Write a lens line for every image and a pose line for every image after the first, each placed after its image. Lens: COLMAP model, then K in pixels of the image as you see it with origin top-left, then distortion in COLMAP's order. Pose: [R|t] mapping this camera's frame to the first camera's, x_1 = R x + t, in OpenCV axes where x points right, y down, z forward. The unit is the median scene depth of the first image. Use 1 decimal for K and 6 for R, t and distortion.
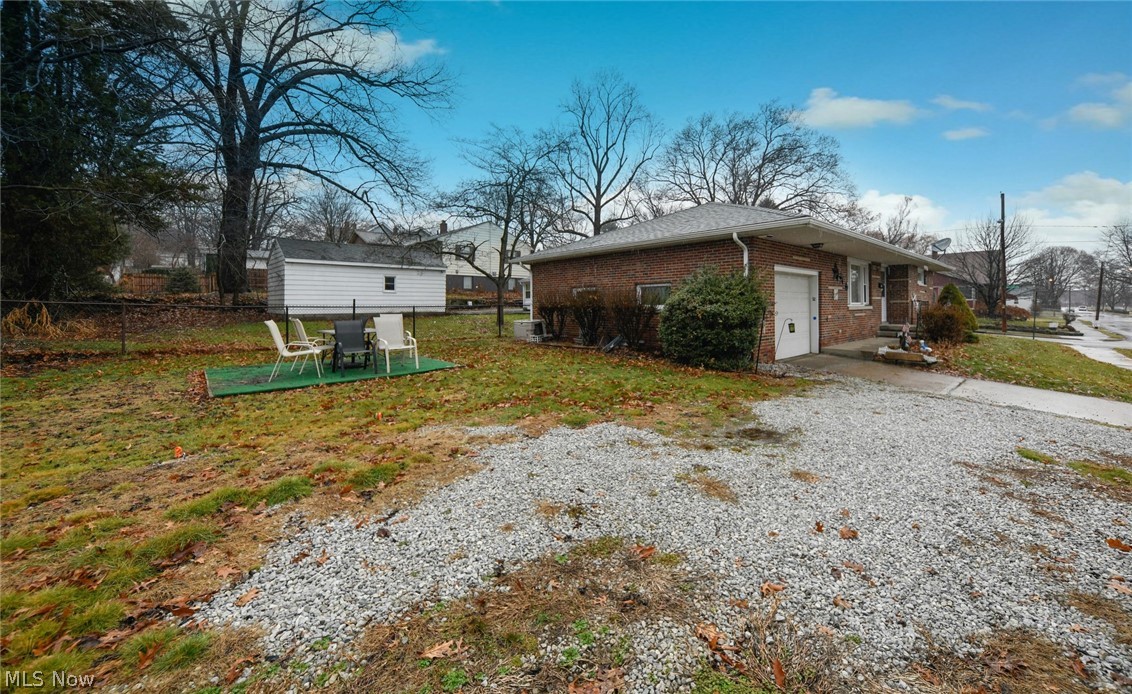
lens RADIAL K [[435.7, 0, 622.3], [0, 435.7, 287.6], [0, 0, 1]] dist [-0.004018, -0.000538]
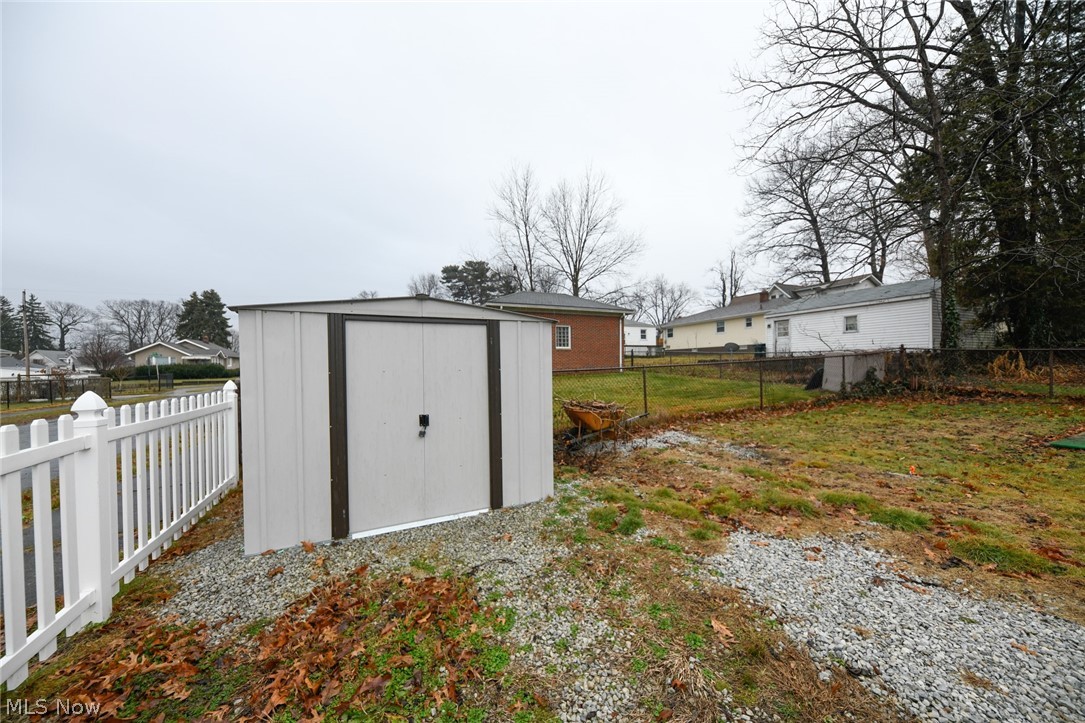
lens RADIAL K [[374.4, 0, 543.2], [0, 374.4, 365.8], [0, 0, 1]] dist [-0.007511, -0.001229]
pose [[-0.374651, 0.010887, -0.927102, 0.449350], [0.058650, 0.998207, -0.011979, 0.049025], [0.925309, -0.058863, -0.374618, 0.599394]]
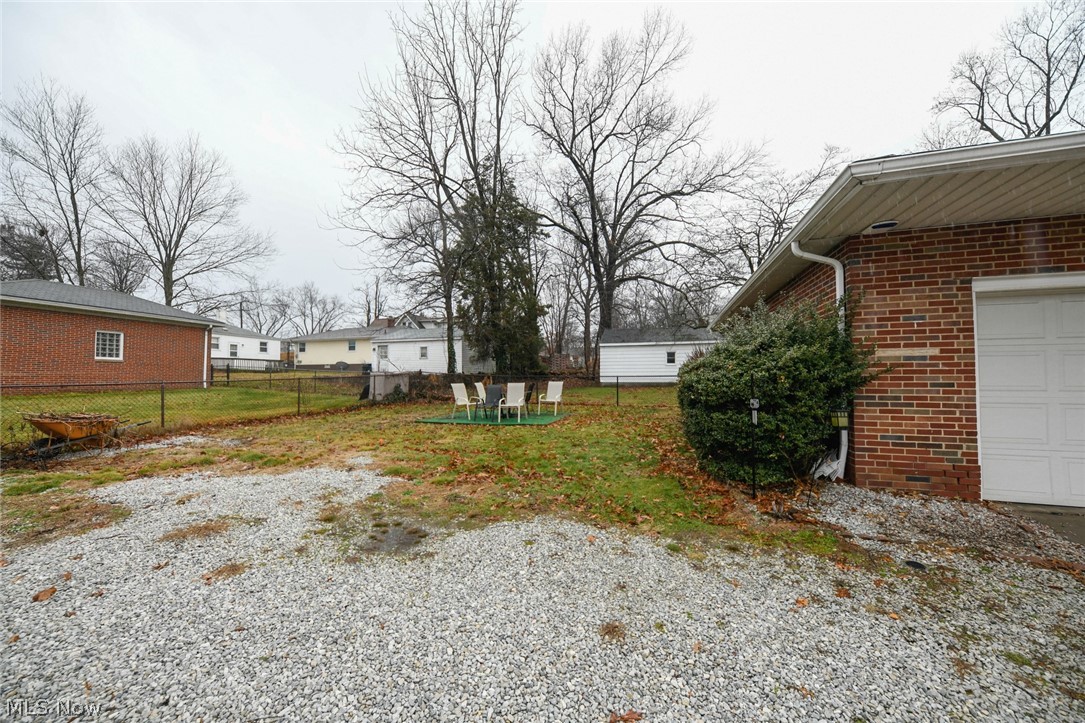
lens RADIAL K [[374.4, 0, 547.7], [0, 374.4, 370.5], [0, 0, 1]] dist [-0.007511, -0.001229]
pose [[0.452631, -0.015441, -0.891564, 1.762317], [0.038419, 0.999259, 0.002198, 0.080135], [0.890870, -0.035248, 0.452889, 1.635371]]
